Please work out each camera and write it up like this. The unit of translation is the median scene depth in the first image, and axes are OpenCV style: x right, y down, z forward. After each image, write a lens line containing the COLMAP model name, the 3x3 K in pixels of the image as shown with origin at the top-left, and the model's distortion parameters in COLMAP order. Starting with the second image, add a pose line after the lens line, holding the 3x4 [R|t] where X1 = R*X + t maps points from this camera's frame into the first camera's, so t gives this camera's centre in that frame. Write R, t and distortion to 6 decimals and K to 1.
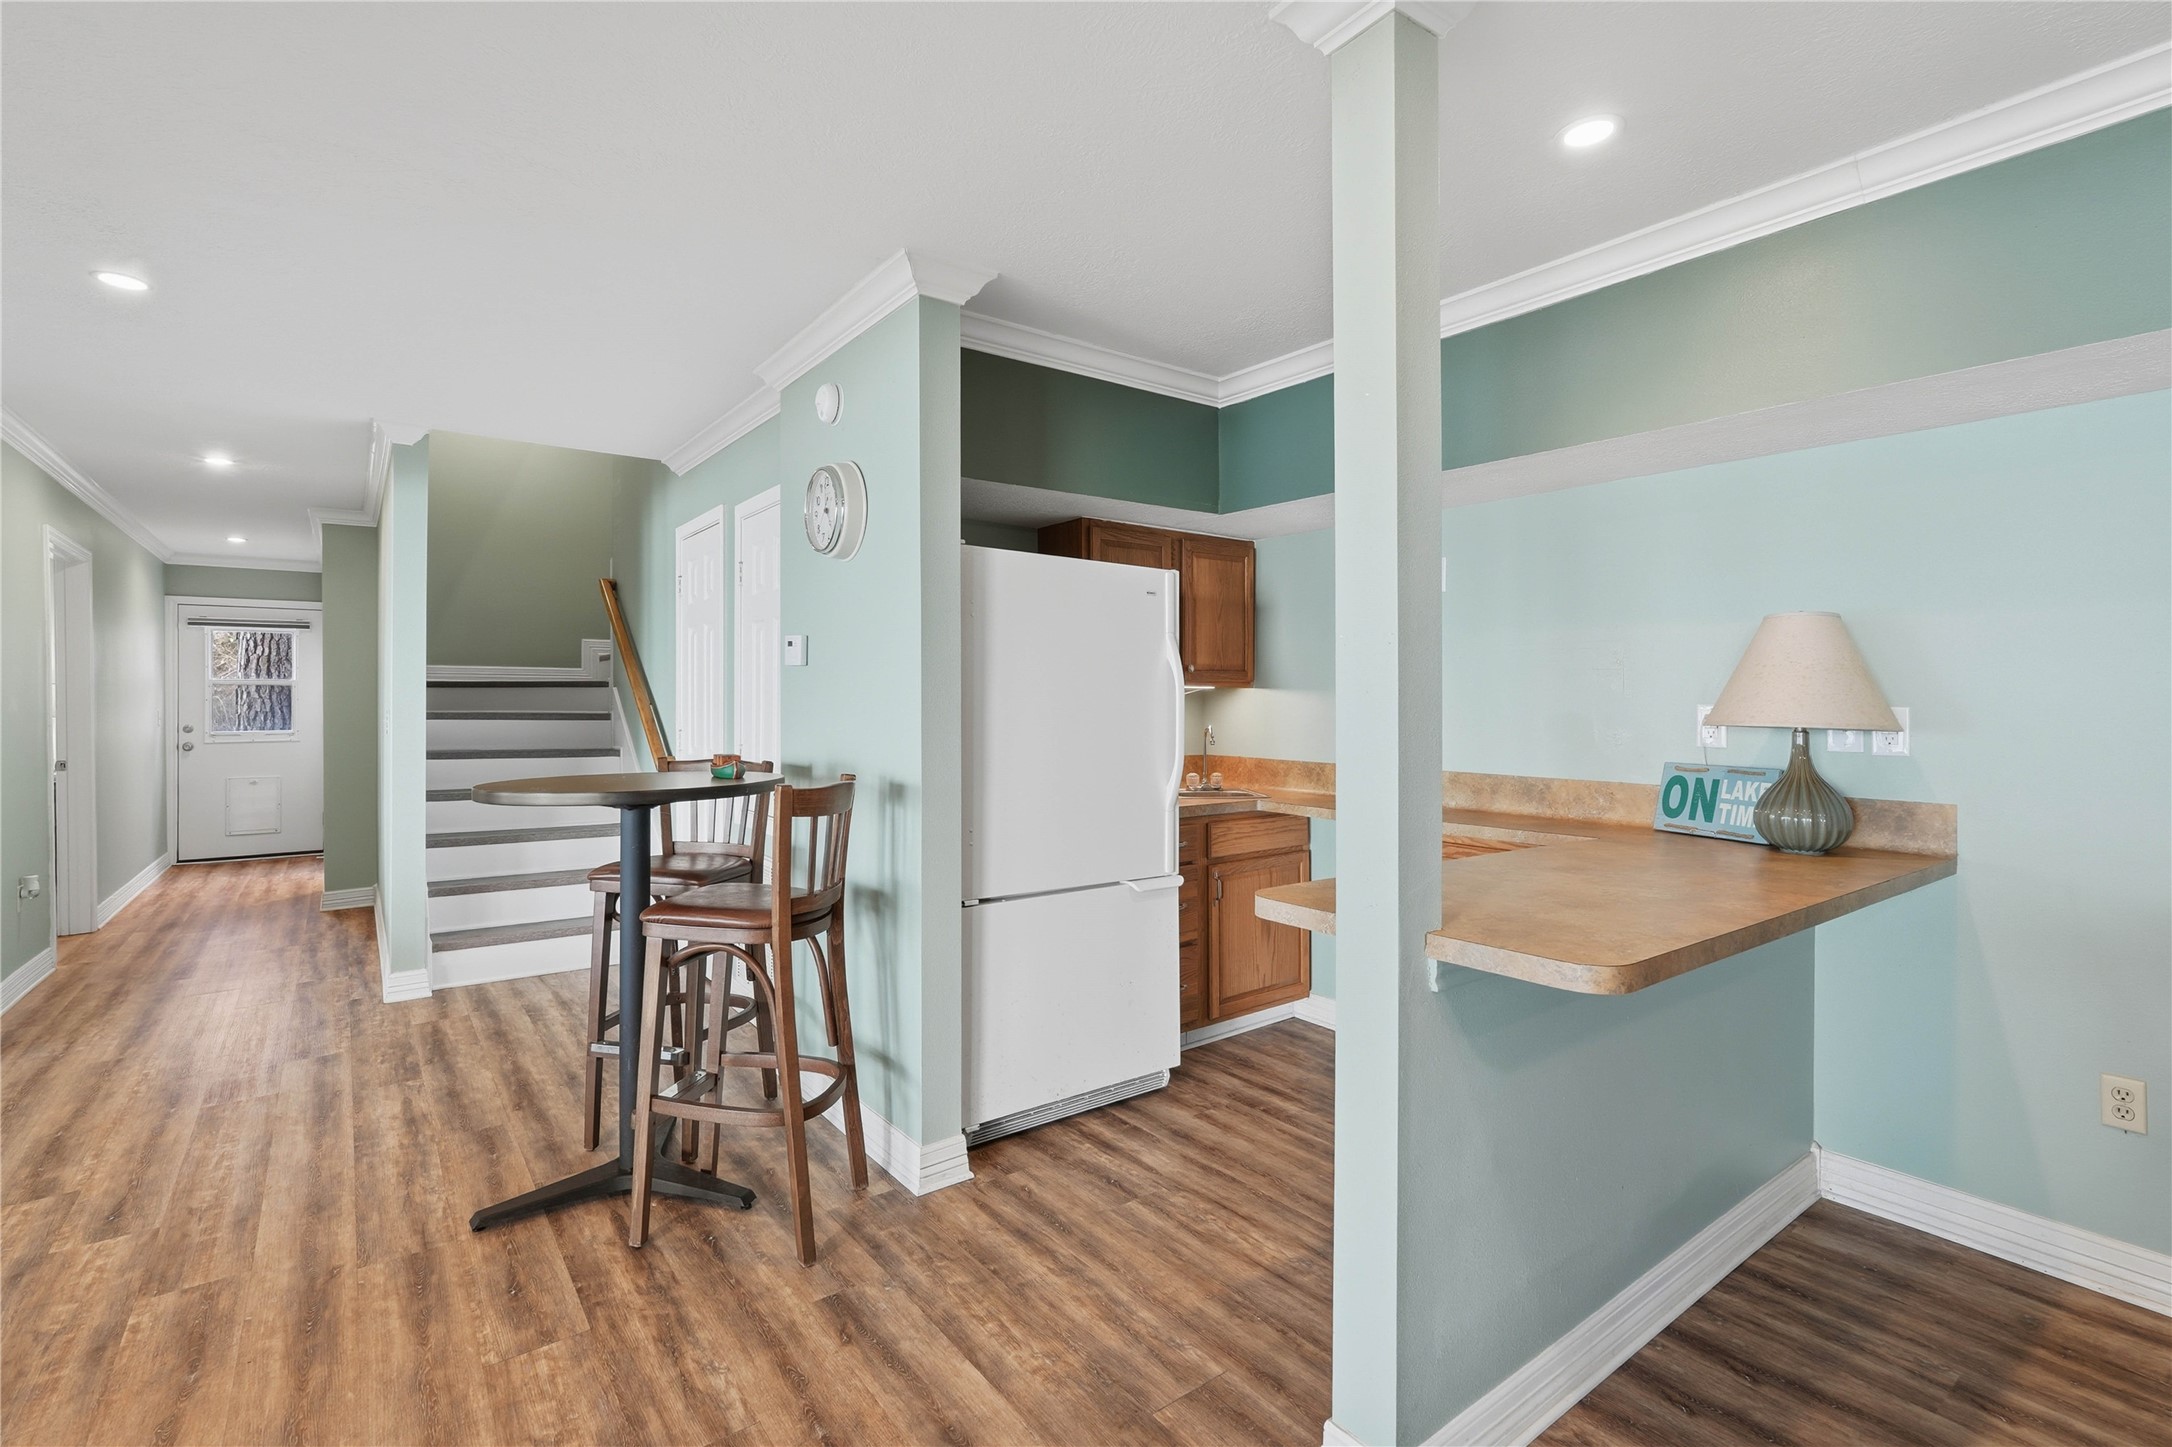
lens RADIAL K [[984.8, 0, 1096.4], [0, 984.8, 707.4], [0, 0, 1]] dist [-0.013115, 0.006156]
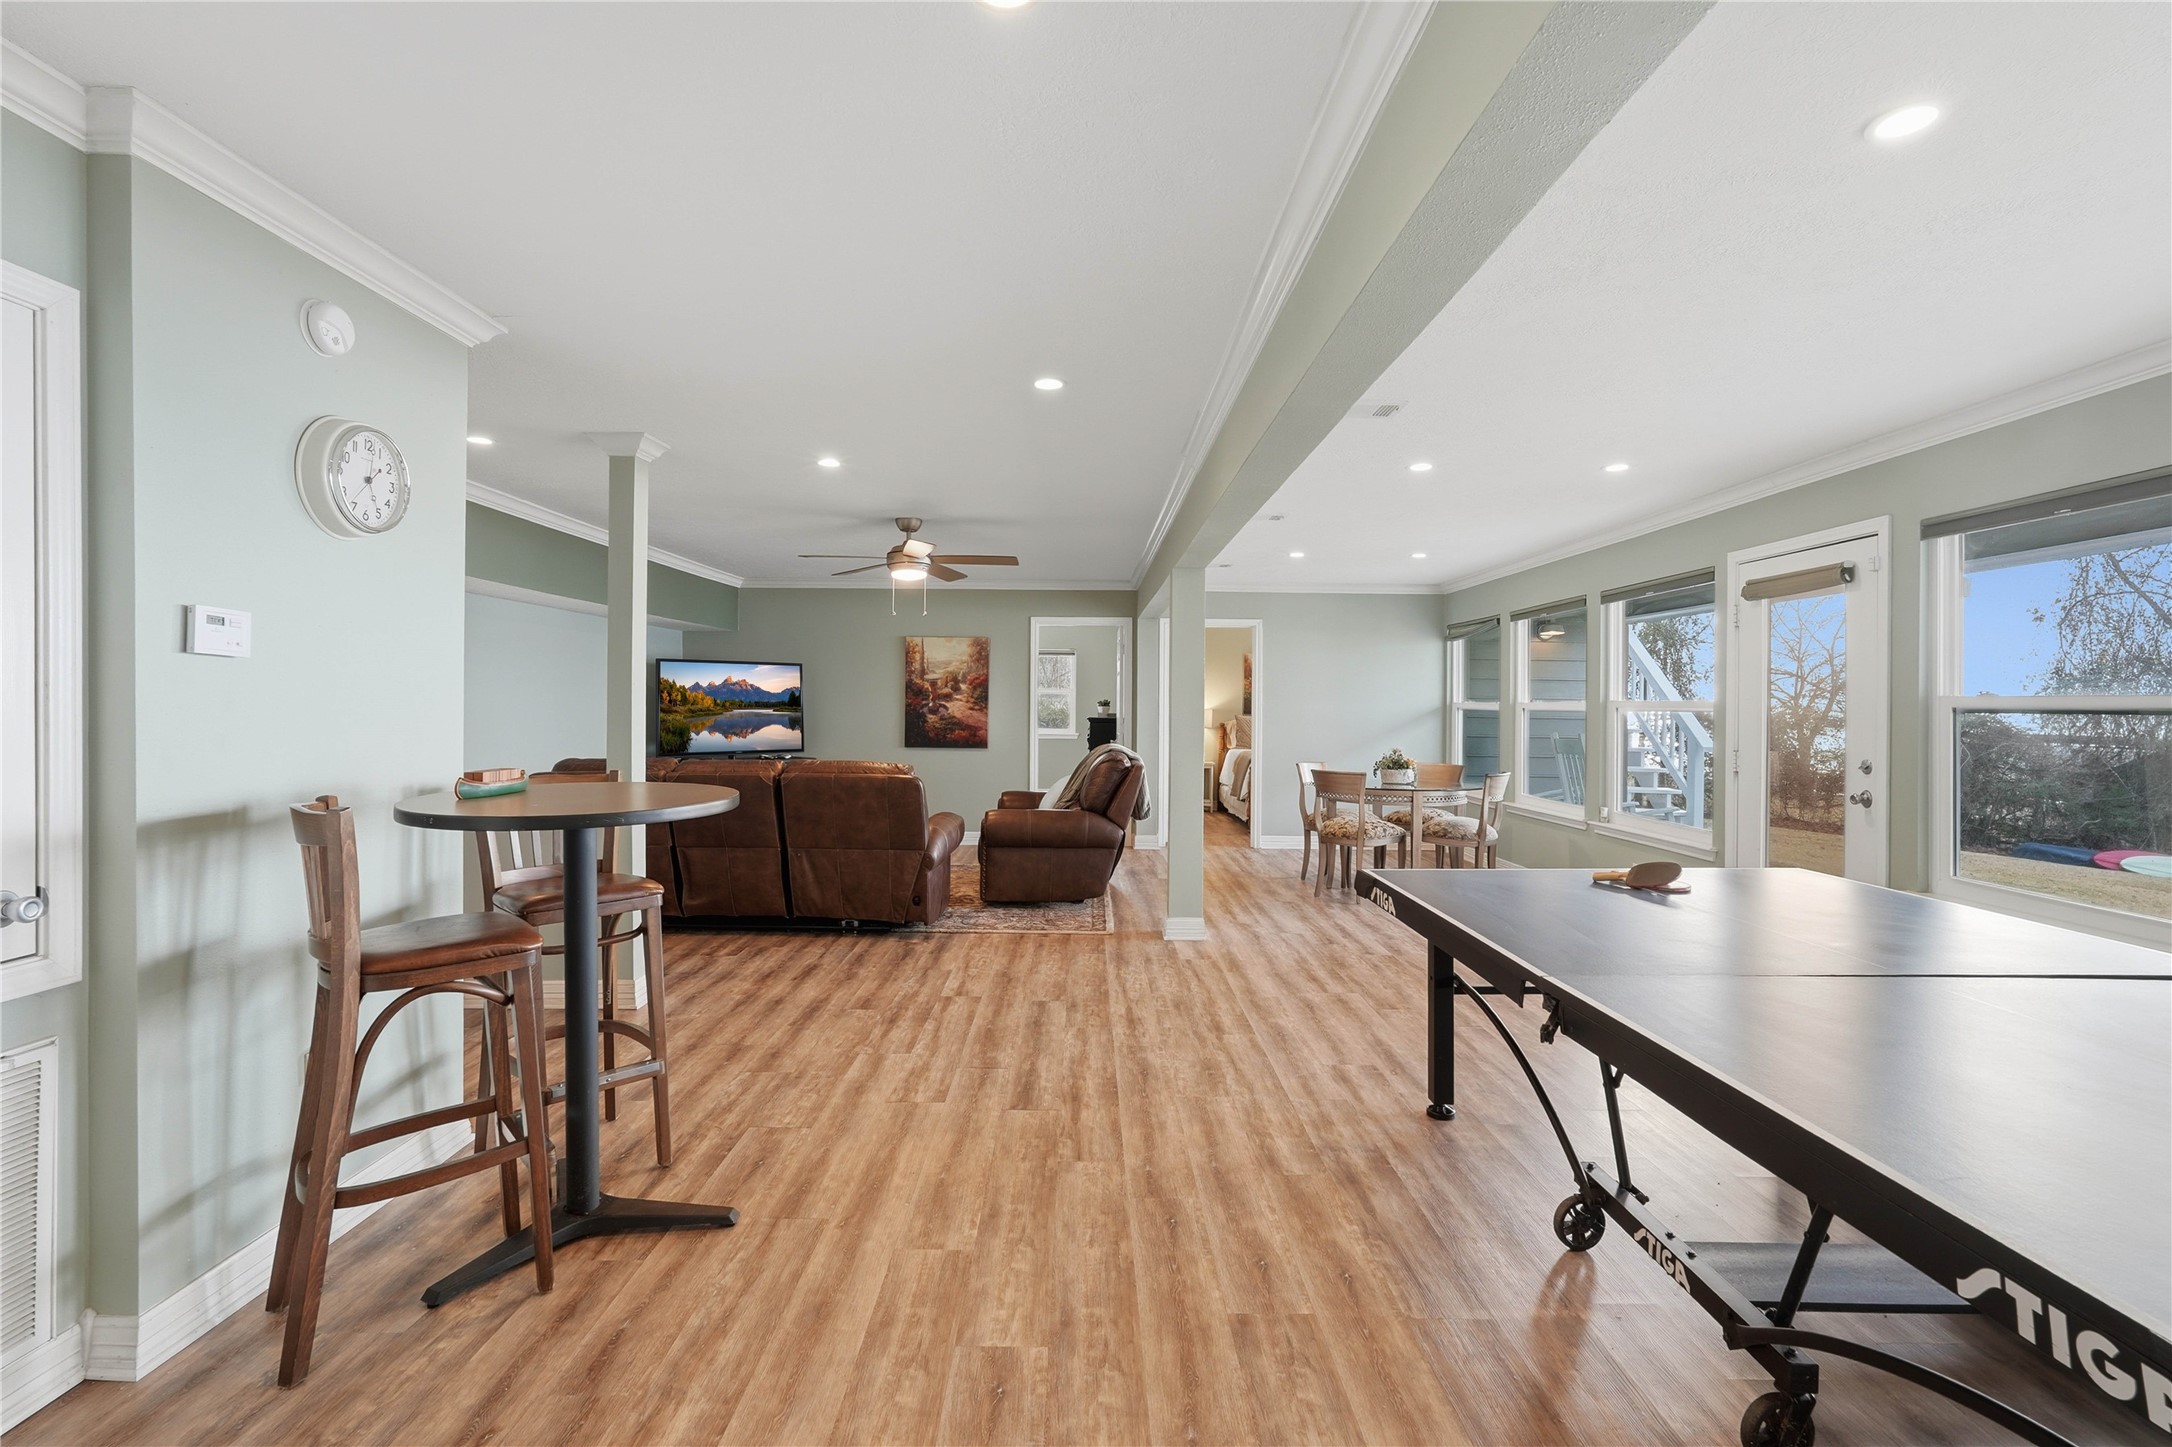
lens RADIAL K [[984.8, 0, 1089.4], [0, 984.8, 723.8], [0, 0, 1]] dist [-0.013115, 0.006156]
pose [[-0.801244, -0.017574, 0.598079, -1.327776], [0.001553, 0.999504, 0.031450, -0.019561], [-0.598336, 0.026128, -0.800819, 1.368519]]
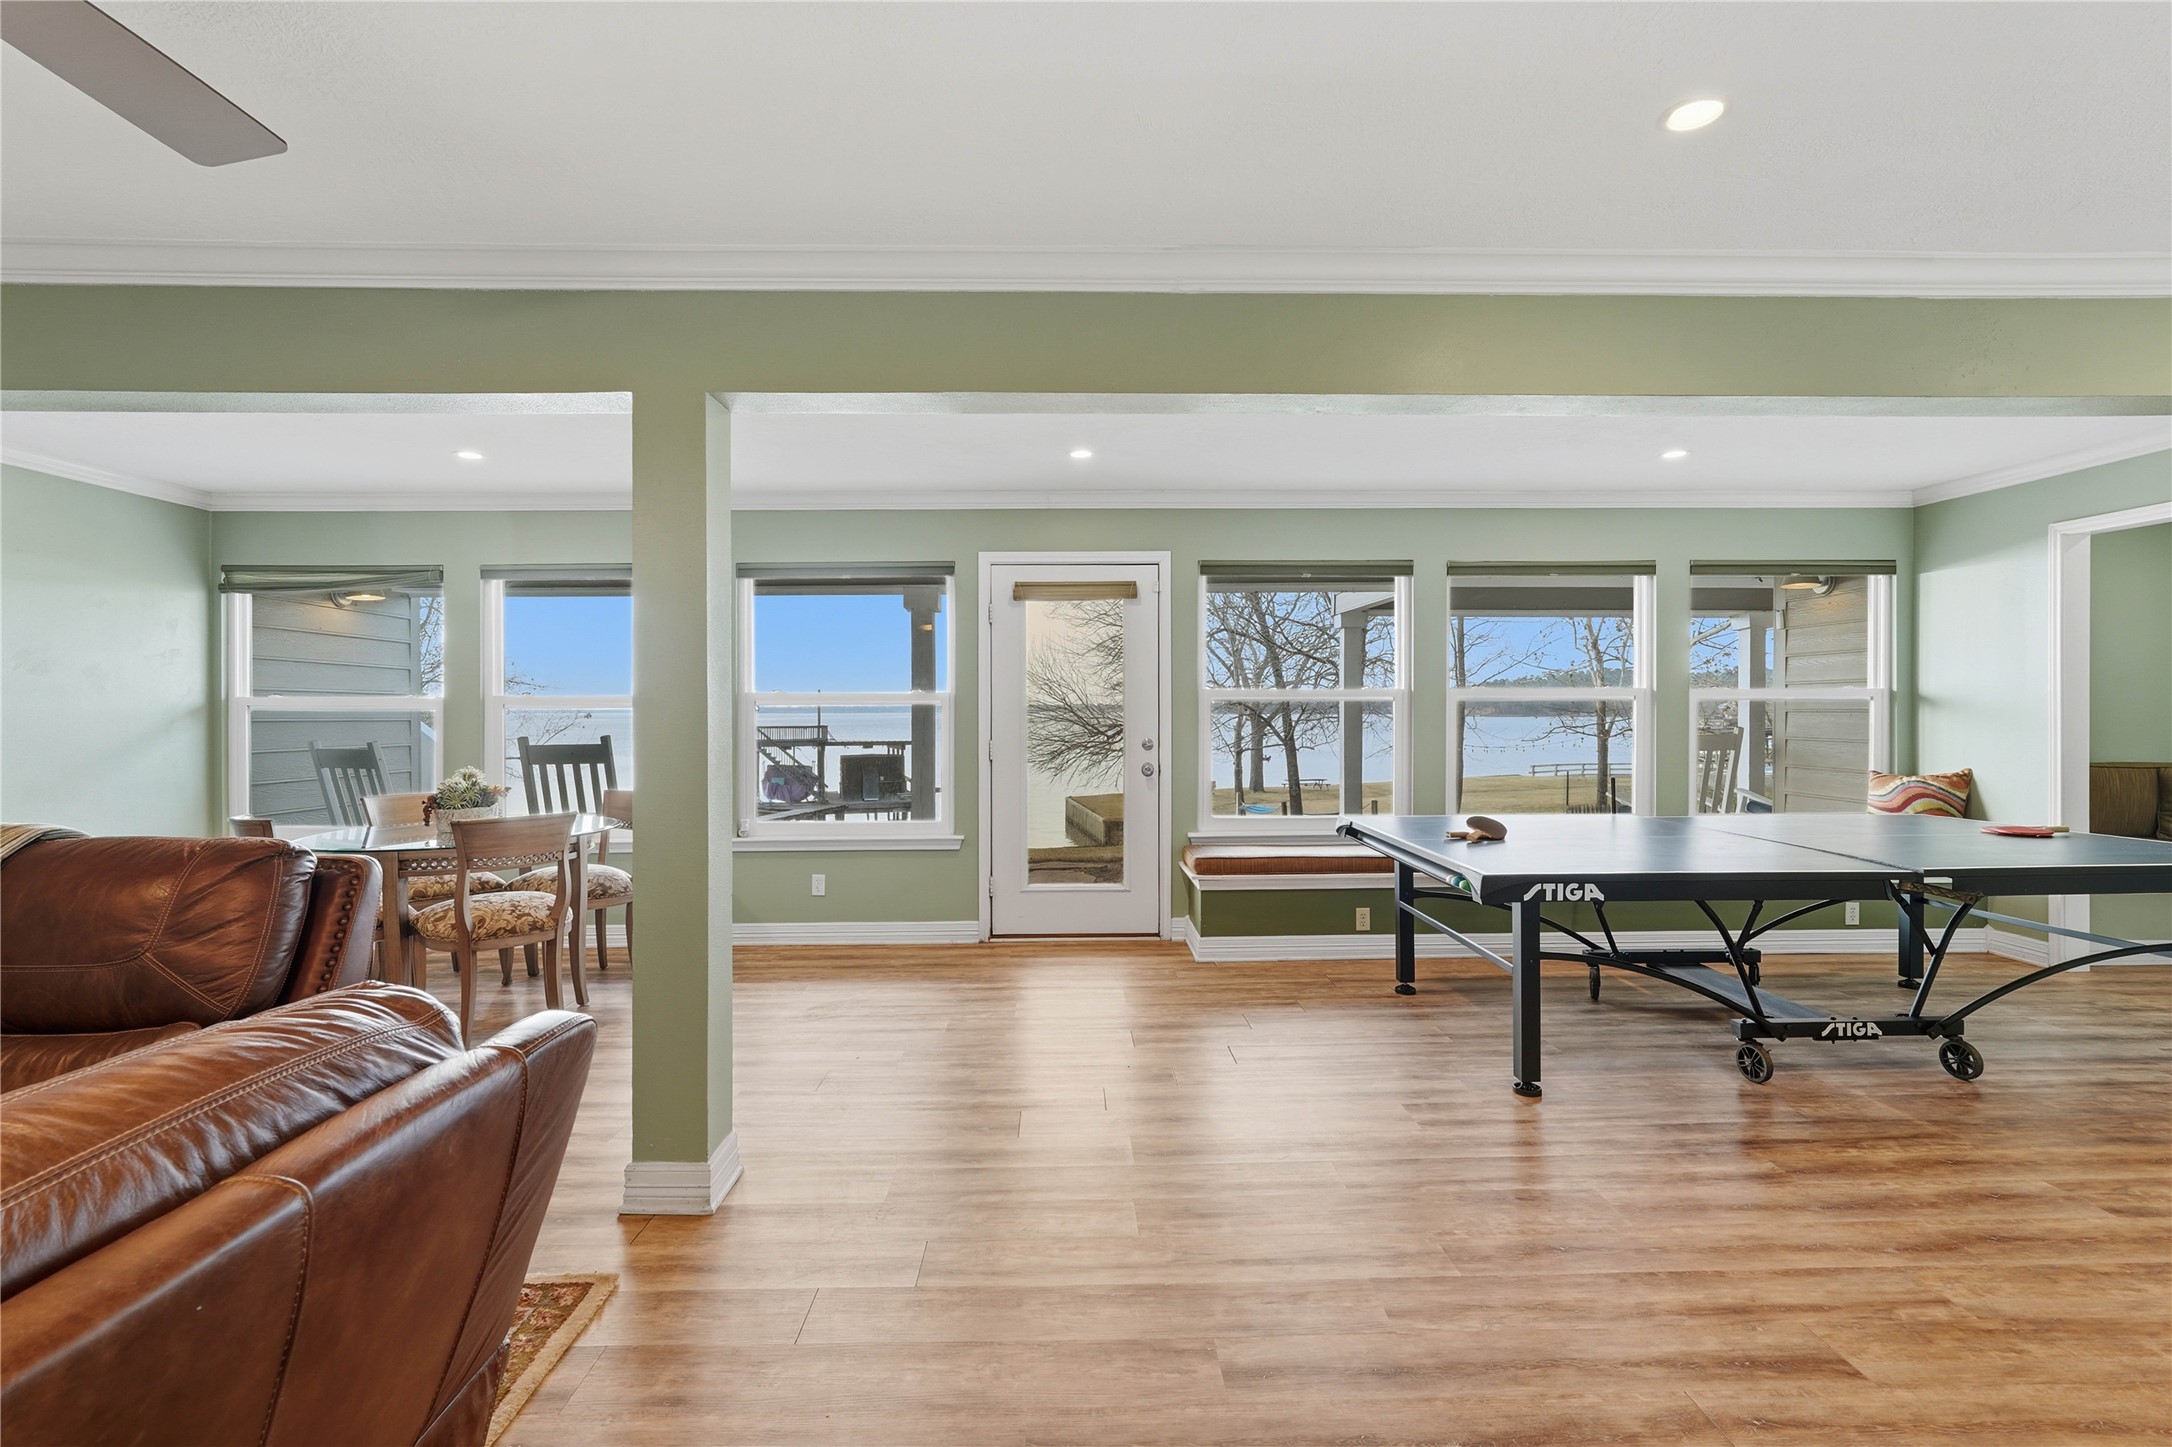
lens RADIAL K [[984.8, 0, 1071.2], [0, 984.8, 717.3], [0, 0, 1]] dist [-0.013115, 0.006156]
pose [[-0.593376, 0.011159, -0.804848, 0.291678], [-0.007231, 0.999790, 0.019193, 0.006936], [0.804893, 0.017208, -0.593170, 0.461512]]
